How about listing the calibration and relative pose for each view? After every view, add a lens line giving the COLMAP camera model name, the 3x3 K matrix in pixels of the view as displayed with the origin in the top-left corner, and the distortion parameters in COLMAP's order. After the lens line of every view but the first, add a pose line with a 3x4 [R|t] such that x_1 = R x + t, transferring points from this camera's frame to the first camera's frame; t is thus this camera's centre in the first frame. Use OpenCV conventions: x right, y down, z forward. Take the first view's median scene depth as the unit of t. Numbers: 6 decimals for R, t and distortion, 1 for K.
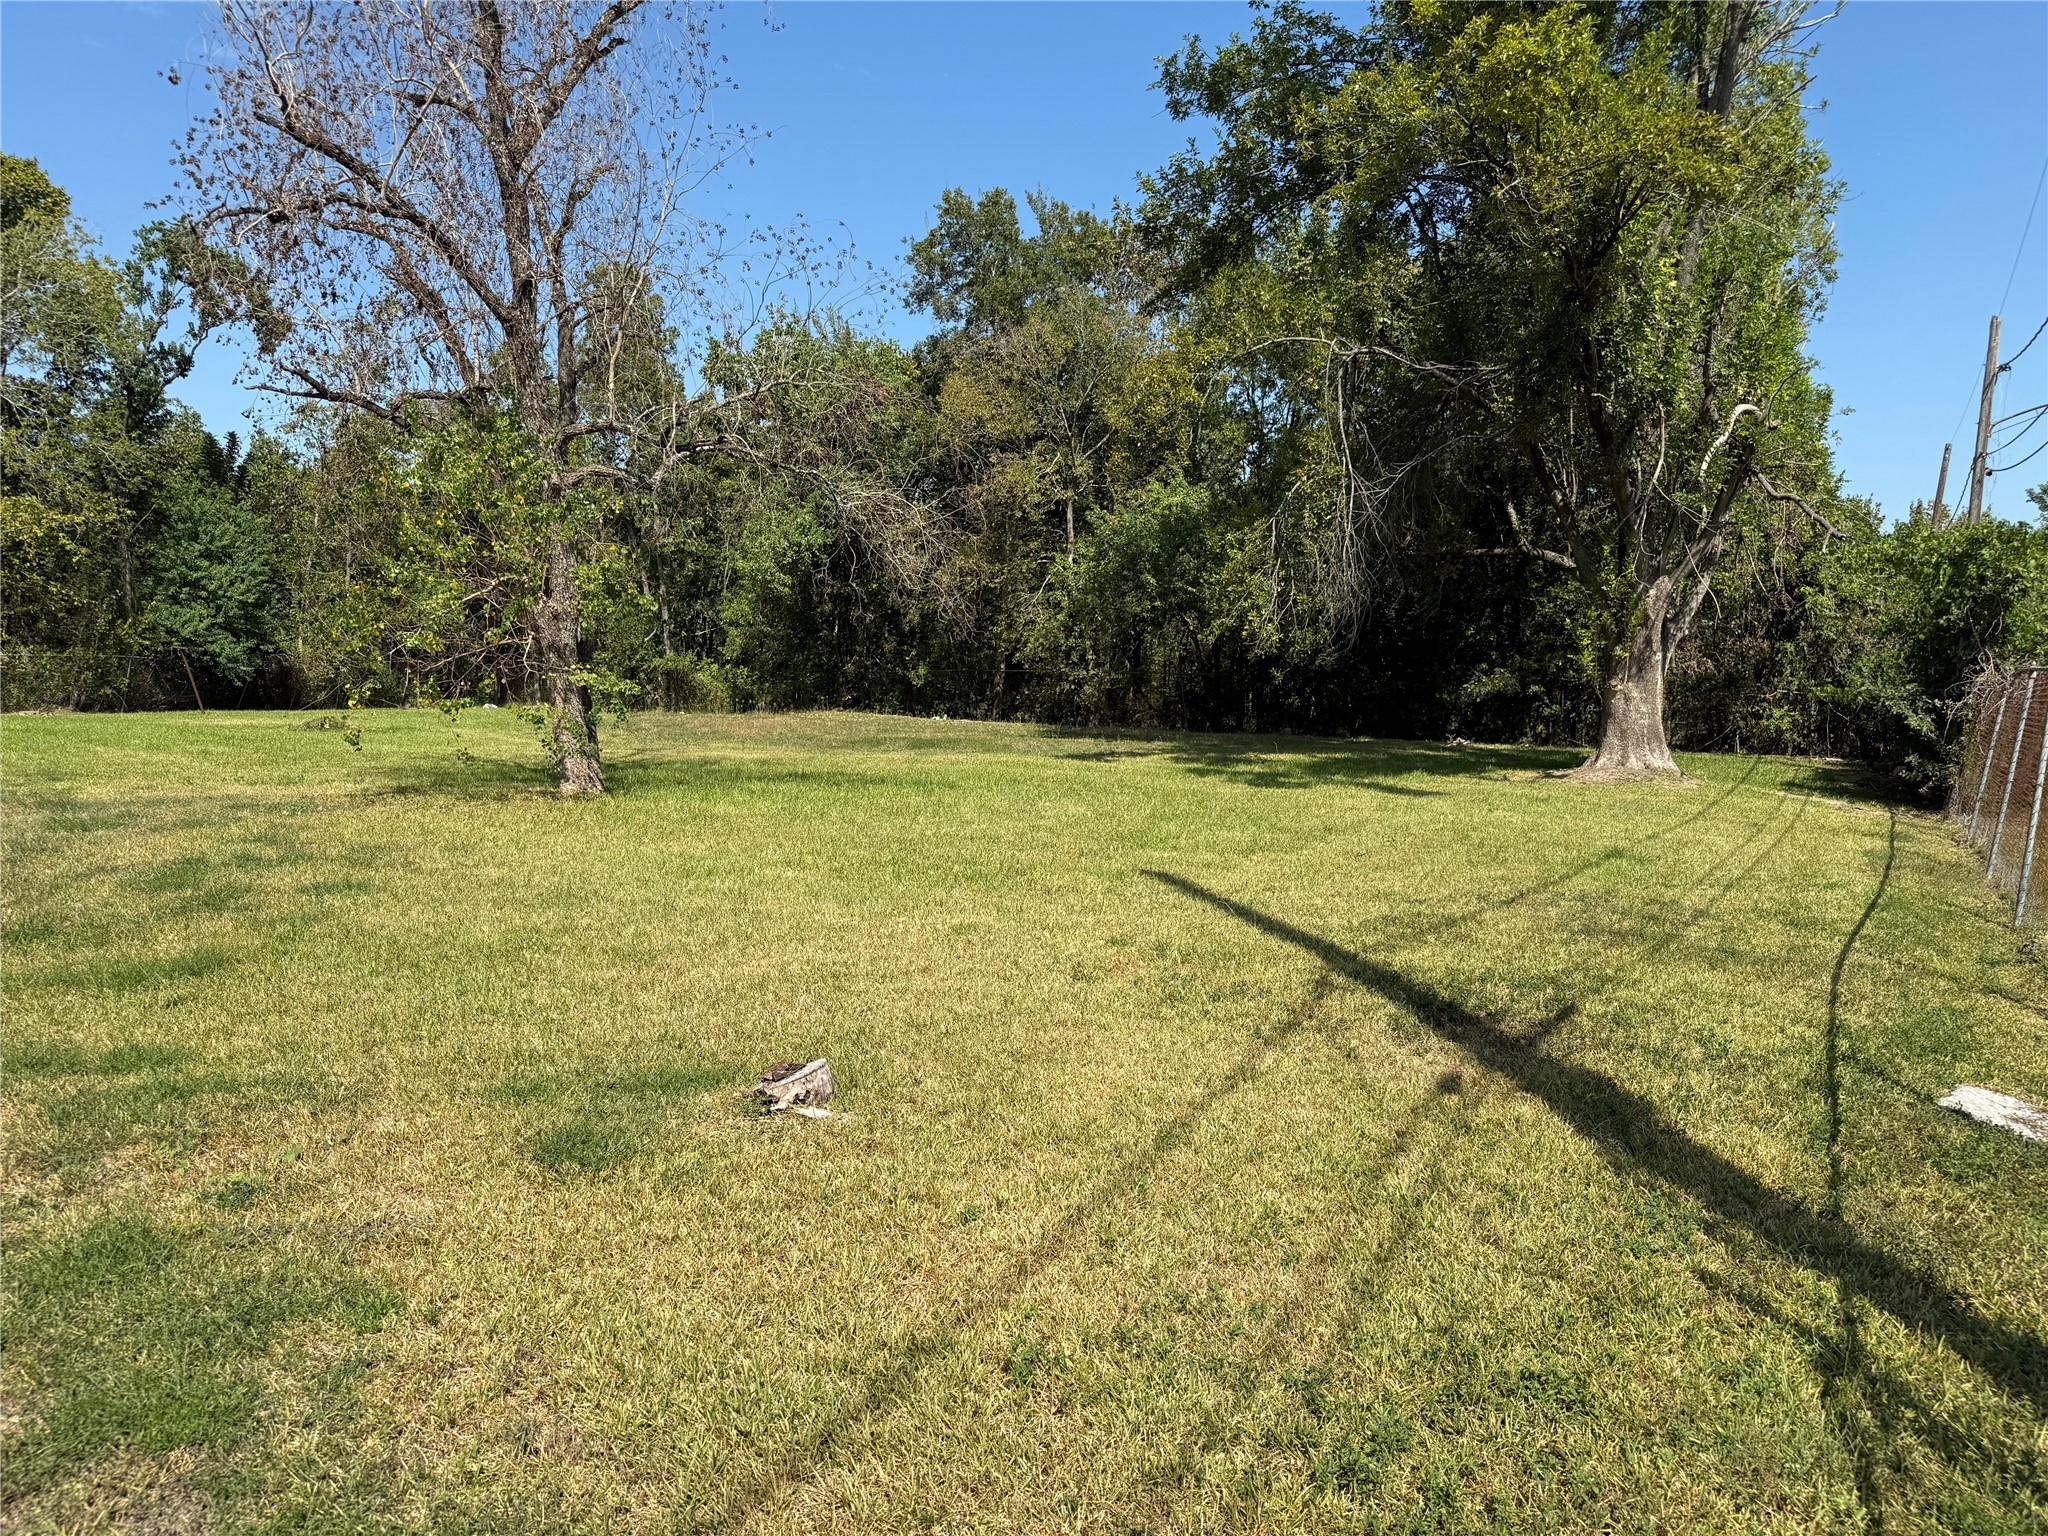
lens RADIAL K [[1408.5, 0, 1031.6], [0, 1408.5, 769.0], [0, 0, 1]] dist [0.061284, -0.094948]
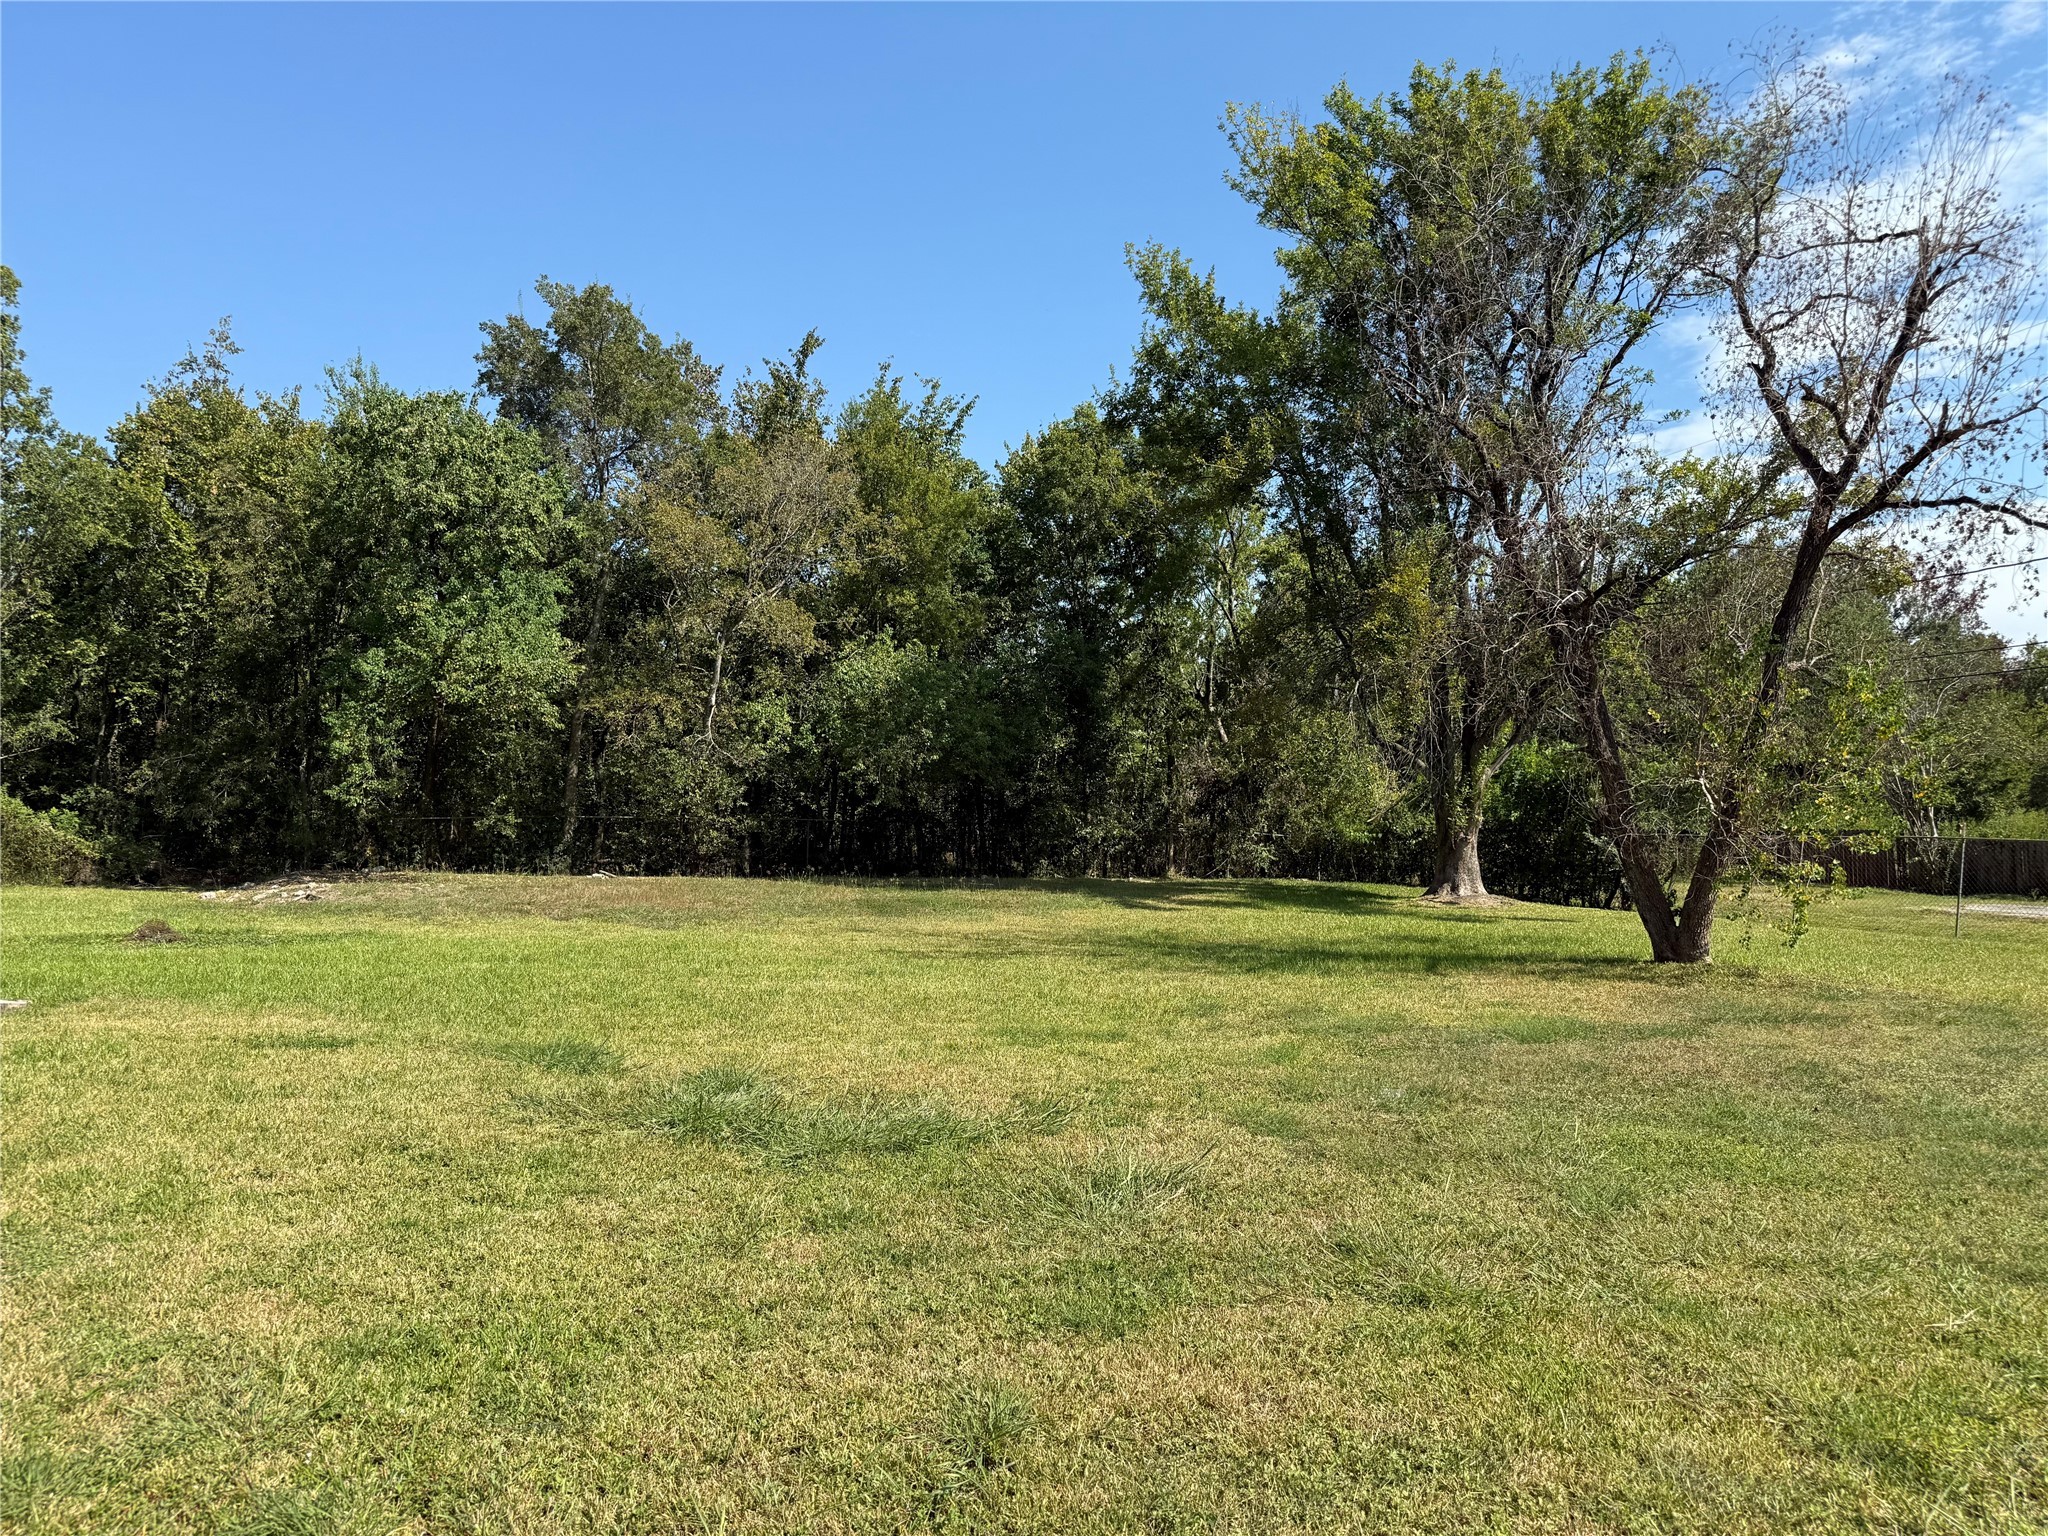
lens RADIAL K [[1408.5, 0, 1023.7], [0, 1408.5, 755.3], [0, 0, 1]] dist [0.061284, -0.094948]
pose [[0.588613, 0.024962, 0.808030, -1.138673], [0.047500, 0.996728, -0.065393, -0.075385], [-0.807018, 0.076873, 0.585502, 0.518203]]
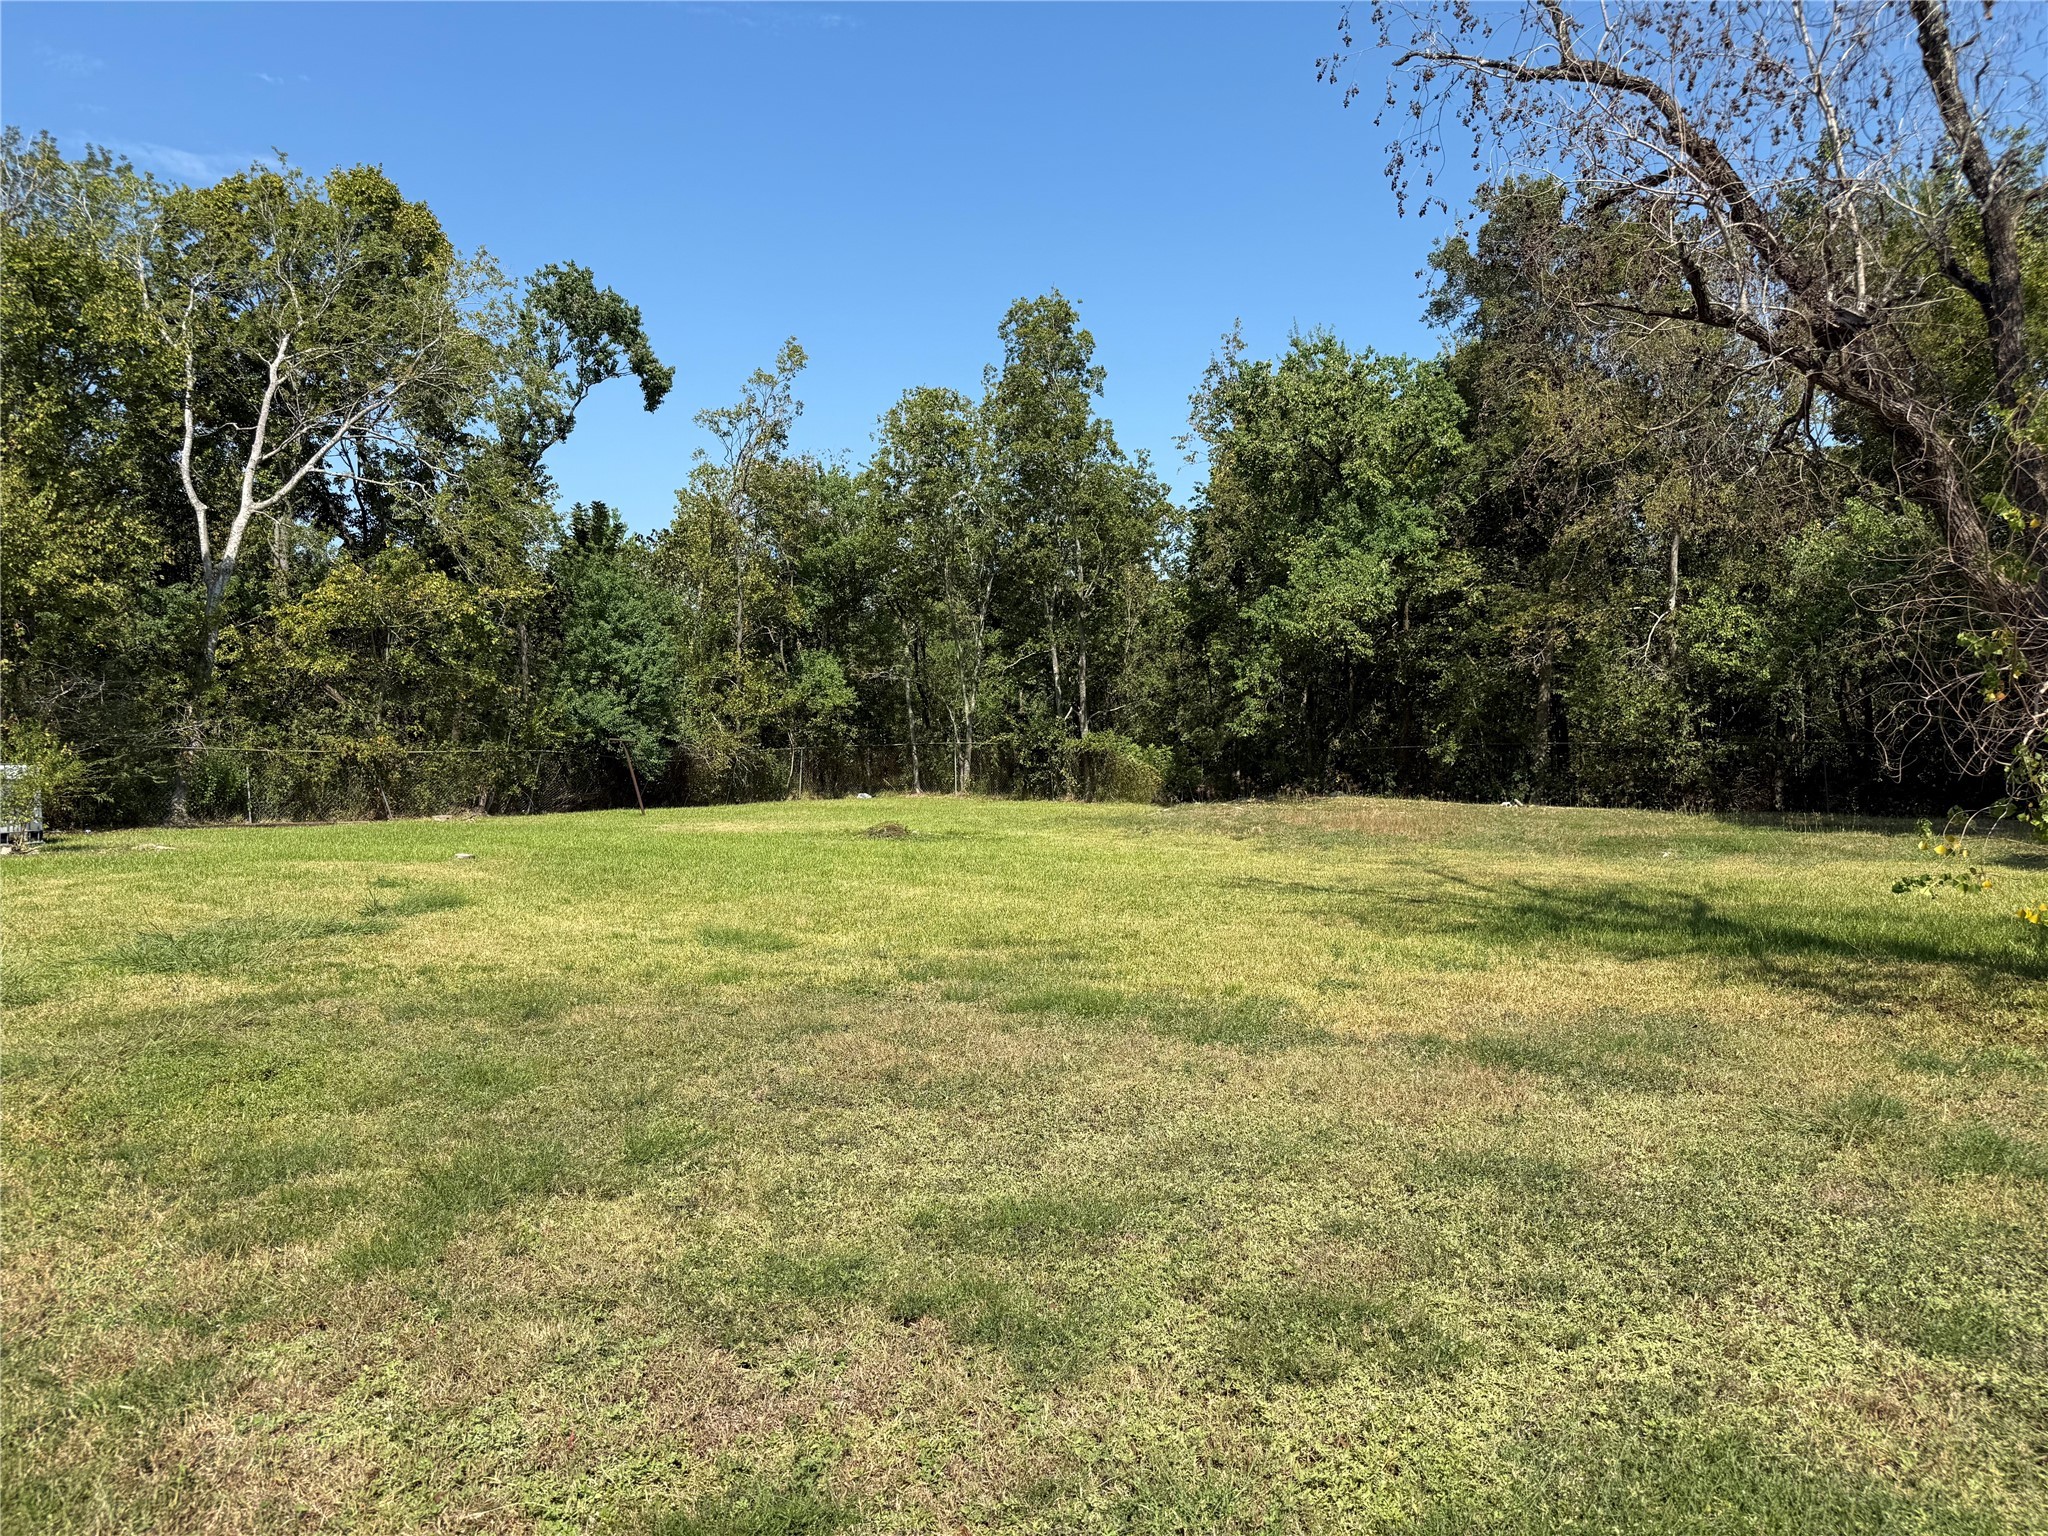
lens RADIAL K [[1408.5, 0, 1015.9], [0, 1408.5, 767.7], [0, 0, 1]] dist [0.061284, -0.094948]
pose [[0.996721, -0.020187, -0.078351, -0.536208], [0.016265, 0.998598, -0.050381, -0.038433], [0.079259, 0.048941, 0.995652, 0.293027]]
